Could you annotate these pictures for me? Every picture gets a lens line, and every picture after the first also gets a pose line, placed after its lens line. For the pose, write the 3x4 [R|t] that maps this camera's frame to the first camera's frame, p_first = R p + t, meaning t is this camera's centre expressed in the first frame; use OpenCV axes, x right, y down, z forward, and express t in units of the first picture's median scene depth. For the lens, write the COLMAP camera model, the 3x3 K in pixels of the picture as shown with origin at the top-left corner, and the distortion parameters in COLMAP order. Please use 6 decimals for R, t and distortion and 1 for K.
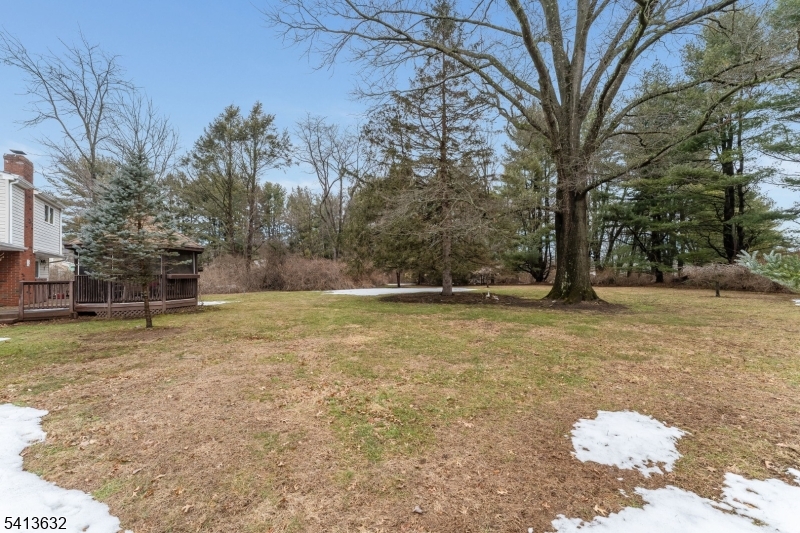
lens RADIAL K [[323.9, 0, 390.8], [0, 323.9, 257.0], [0, 0, 1]] dist [0.000152, -0.000390]
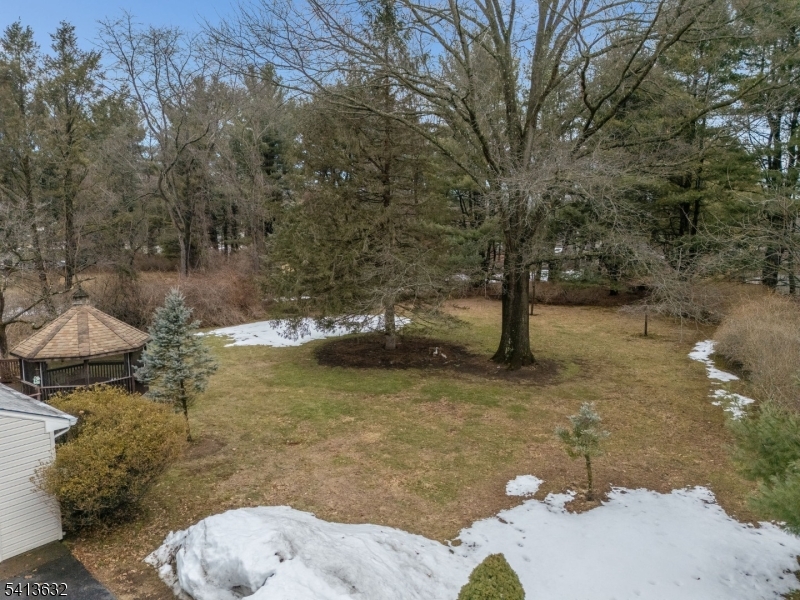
lens RADIAL K [[507.1, 0, 400.0], [0, 507.1, 300.0], [0, 0, 1]] dist [0.033057, -0.002353]
pose [[0.961930, -0.021860, 0.272421, -0.693571], [-0.012207, 0.992365, 0.122734, -0.738585], [-0.273024, -0.121387, 0.954318, -1.285353]]
